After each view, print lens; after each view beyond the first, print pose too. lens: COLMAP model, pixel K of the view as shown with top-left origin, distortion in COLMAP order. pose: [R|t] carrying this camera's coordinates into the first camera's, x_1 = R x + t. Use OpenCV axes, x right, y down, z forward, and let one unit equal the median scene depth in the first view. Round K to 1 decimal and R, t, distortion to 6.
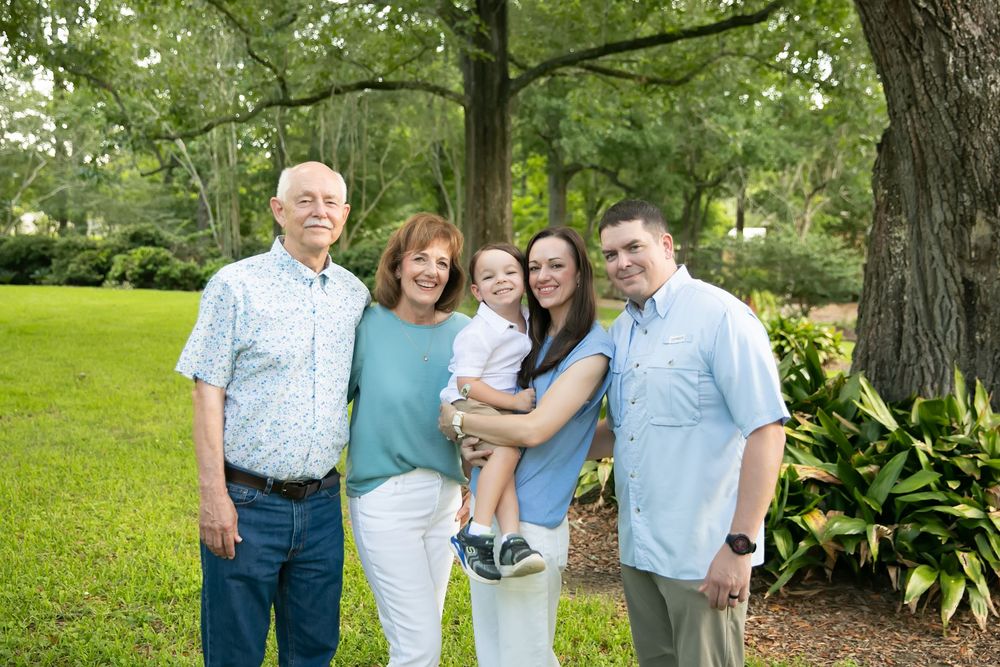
lens RADIAL K [[1063.3, 0, 500.7], [0, 1063.3, 316.2], [0, 0, 1]] dist [-0.019513, 0.104961]
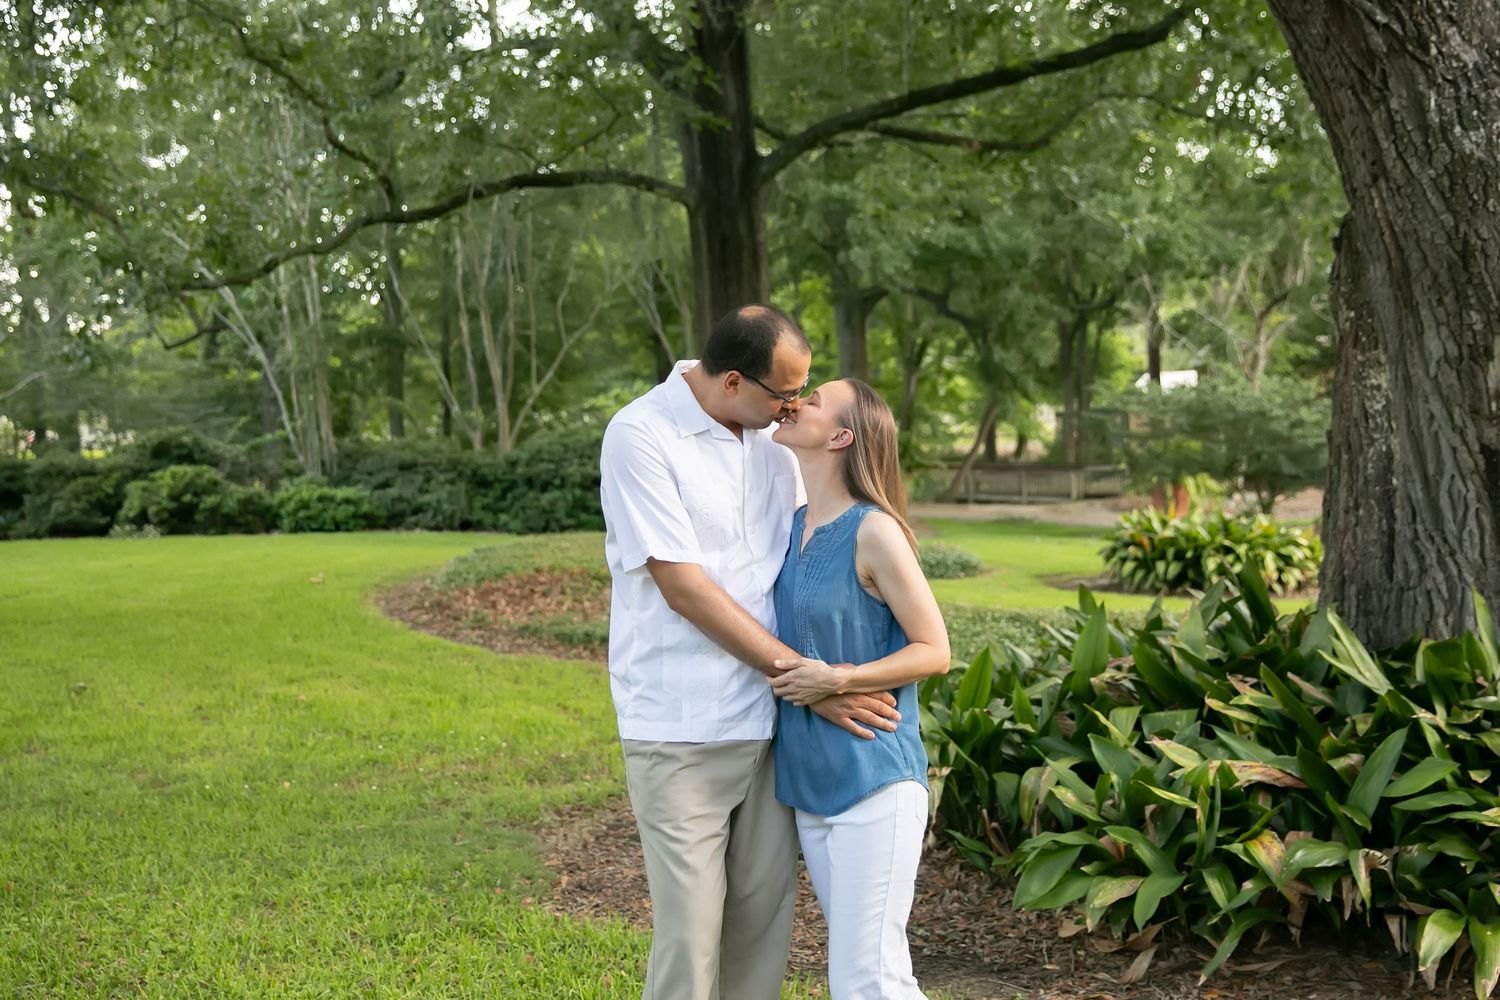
lens RADIAL K [[1750.2, 0, 798.2], [0, 1750.2, 494.4], [0, 0, 1]] dist [-0.003968, 0.085618]
pose [[0.997936, -0.062308, 0.015543, 0.014182], [0.062694, 0.997701, -0.025720, -0.005001], [-0.013905, 0.026641, 0.999548, -0.023592]]
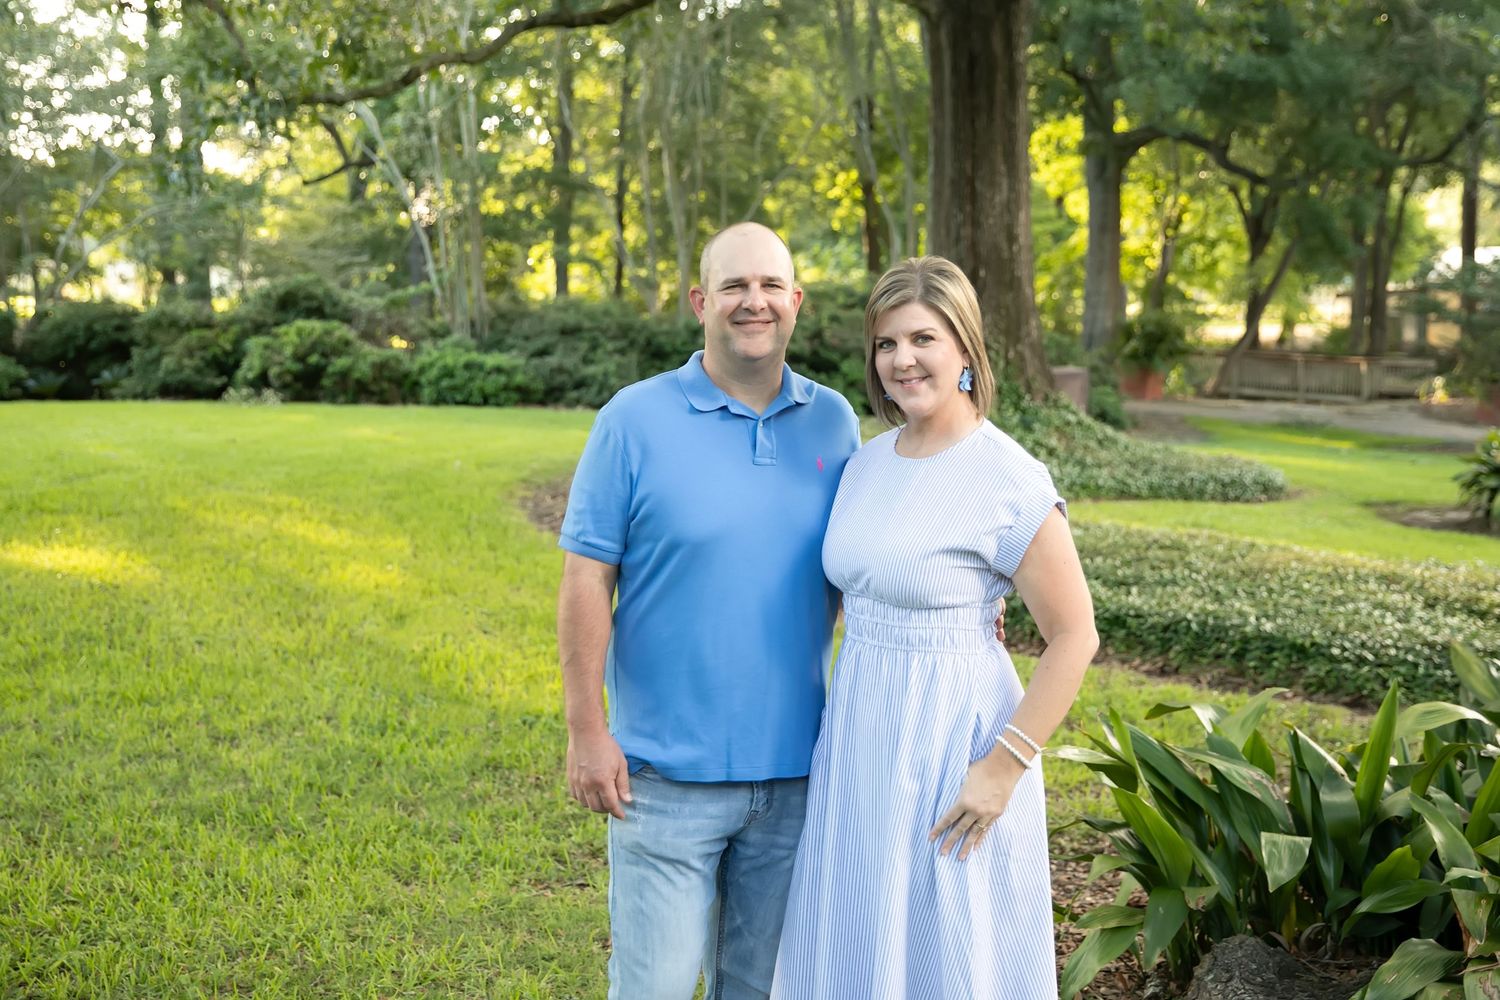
lens RADIAL K [[2006.8, 0, 745.3], [0, 2006.8, 434.0], [0, 0, 1]] dist [0.038880, 0.042641]
pose [[0.992787, -0.019521, -0.118292, -0.049826], [0.019582, 0.999808, -0.000651, -0.030053], [0.118282, -0.001670, 0.992979, 0.329022]]
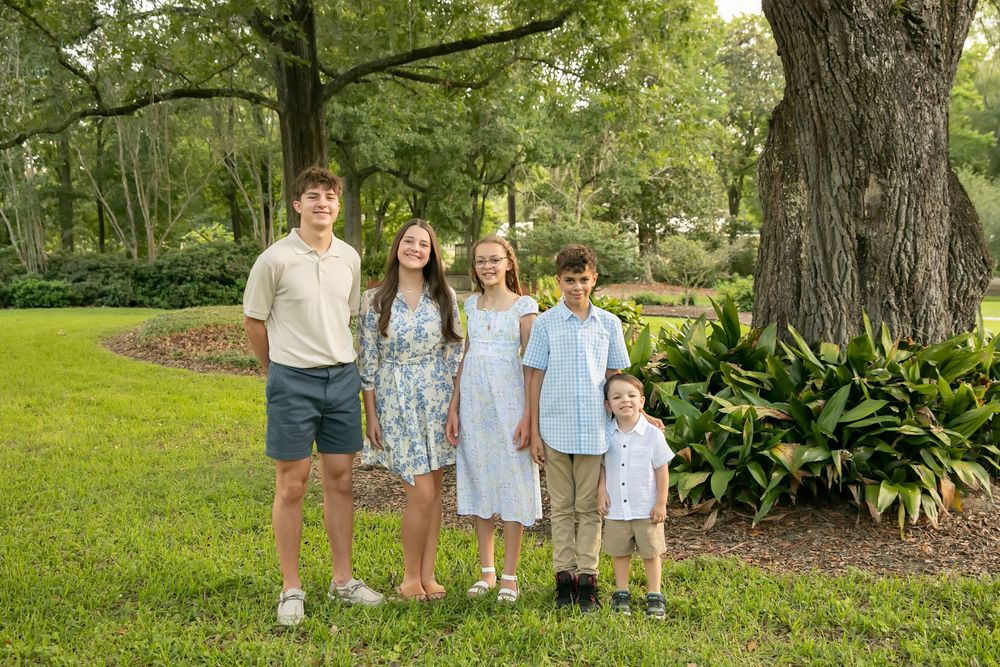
lens RADIAL K [[980.2, 0, 504.2], [0, 980.2, 348.6], [0, 0, 1]] dist [-0.008350, 0.040128]
pose [[0.974853, -0.074386, 0.210066, -0.154405], [0.066122, 0.996746, 0.046101, 0.012097], [-0.212812, -0.031052, 0.976600, 0.042479]]
